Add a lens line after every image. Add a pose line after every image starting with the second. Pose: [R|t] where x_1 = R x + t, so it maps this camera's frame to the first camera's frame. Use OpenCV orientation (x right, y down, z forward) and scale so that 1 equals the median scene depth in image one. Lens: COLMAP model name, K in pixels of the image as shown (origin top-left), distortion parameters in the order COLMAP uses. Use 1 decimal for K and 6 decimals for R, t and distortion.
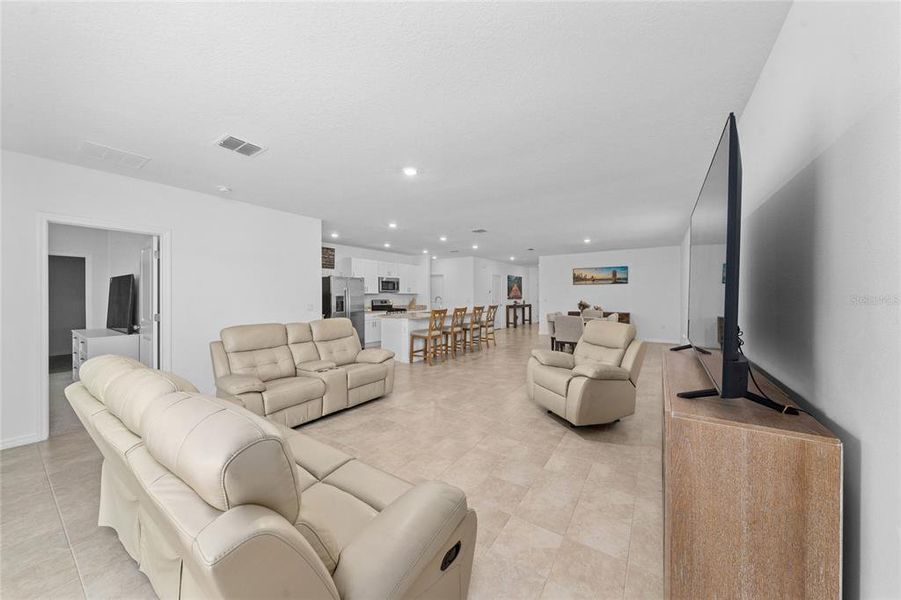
lens RADIAL K [[308.2, 0, 450.7], [0, 308.2, 302.0], [0, 0, 1]] dist [-0.000794, 0.000100]
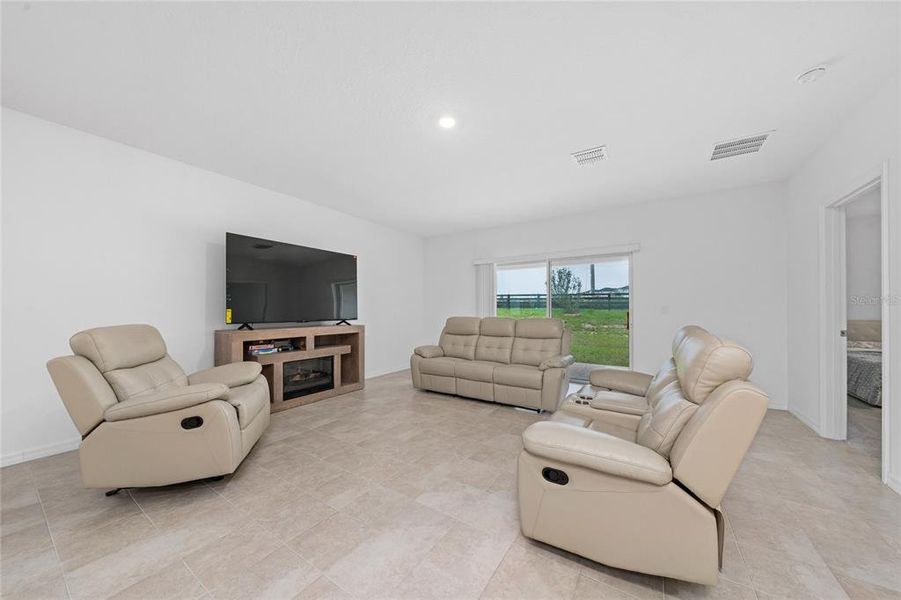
lens RADIAL K [[308.2, 0, 450.7], [0, 308.2, 302.0], [0, 0, 1]] dist [-0.000794, 0.000100]
pose [[-0.999890, 0.000790, -0.014801, -0.044014], [0.000807, 0.999999, -0.001165, 0.006812], [0.014800, -0.001177, -0.999890, 0.612504]]
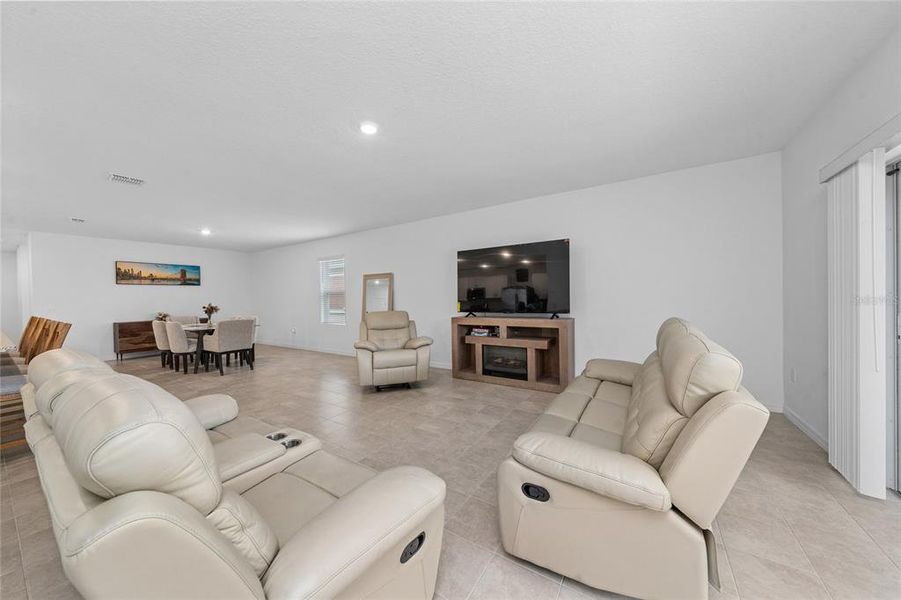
lens RADIAL K [[308.2, 0, 450.7], [0, 308.2, 302.0], [0, 0, 1]] dist [-0.000794, 0.000100]
pose [[-0.011113, -0.010767, 0.999880, -0.322141], [0.040991, 0.999097, 0.011214, 0.007577], [-0.999098, 0.041111, -0.010662, 0.278139]]
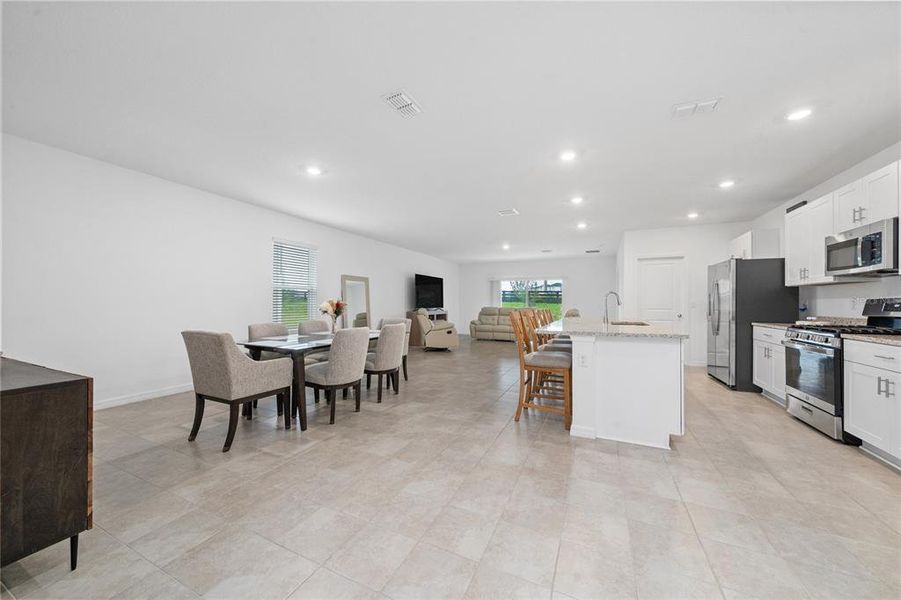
lens RADIAL K [[321.4, 0, 451.6], [0, 321.4, 299.0], [0, 0, 1]] dist [-0.001282, -0.000192]
pose [[-0.986763, -0.003598, -0.162131, 0.253850], [-0.005253, 0.999938, 0.009783, -0.007945], [0.162086, 0.010505, -0.986721, 1.221747]]
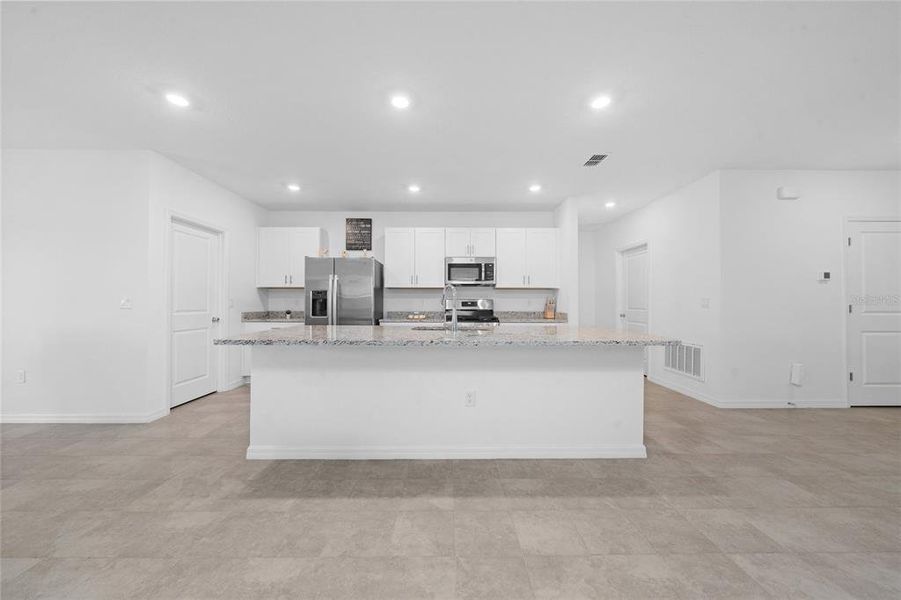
lens RADIAL K [[308.2, 0, 450.7], [0, 308.2, 302.0], [0, 0, 1]] dist [-0.000794, 0.000100]
pose [[0.564295, 0.000053, -0.825573, 0.207825], [-0.021301, 0.999668, -0.014495, 0.005535], [0.825298, 0.025766, 0.564109, 0.657647]]
